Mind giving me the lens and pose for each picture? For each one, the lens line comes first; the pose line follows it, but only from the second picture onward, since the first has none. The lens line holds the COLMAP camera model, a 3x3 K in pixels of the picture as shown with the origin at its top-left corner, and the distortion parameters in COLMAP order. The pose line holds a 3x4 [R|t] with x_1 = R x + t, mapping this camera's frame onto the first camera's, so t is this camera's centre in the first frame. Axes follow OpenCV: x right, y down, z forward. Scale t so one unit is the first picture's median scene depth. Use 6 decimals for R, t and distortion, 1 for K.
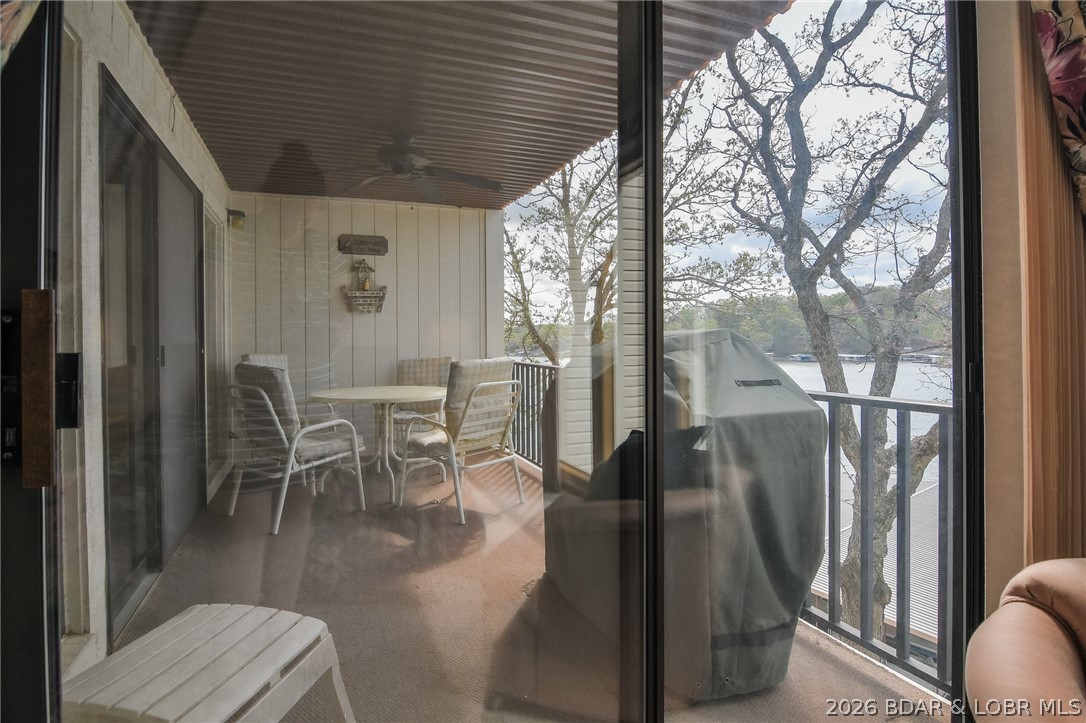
lens RADIAL K [[568.2, 0, 534.3], [0, 568.2, 345.3], [0, 0, 1]] dist [-0.009977, -0.000634]
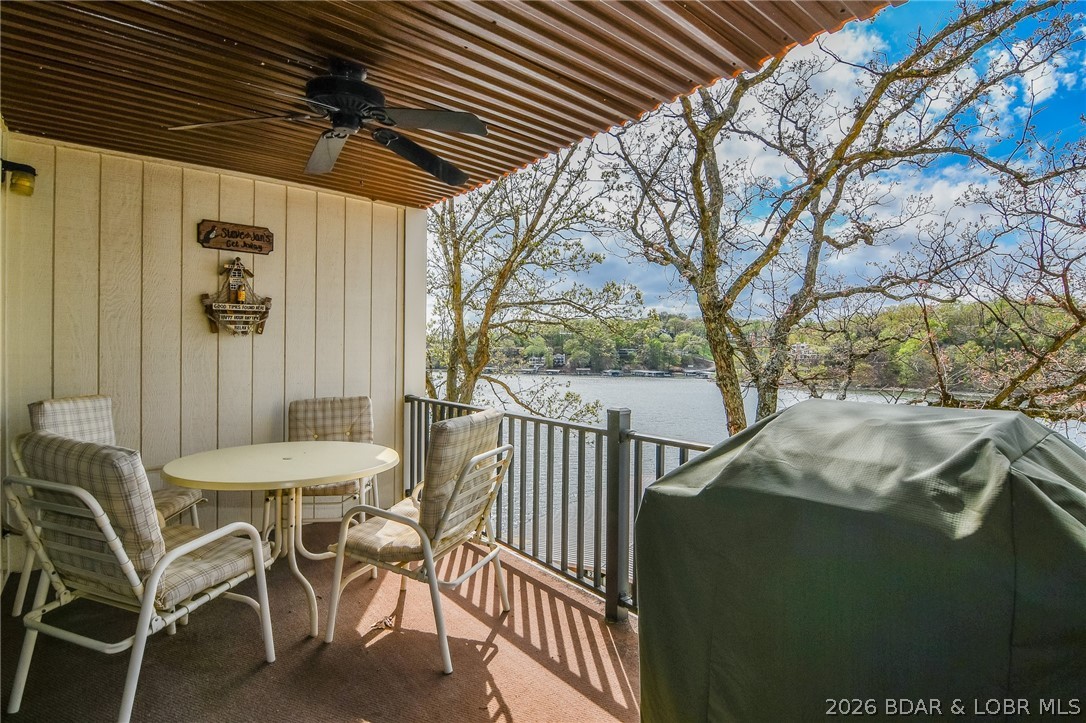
lens RADIAL K [[534.5, 0, 540.4], [0, 534.5, 368.1], [0, 0, 1]] dist [-0.012682, -0.006468]
pose [[0.950194, 0.013318, 0.311374, -0.148671], [-0.018859, 0.999713, 0.014791, -0.032693], [-0.311088, -0.019926, 0.950172, 0.259193]]
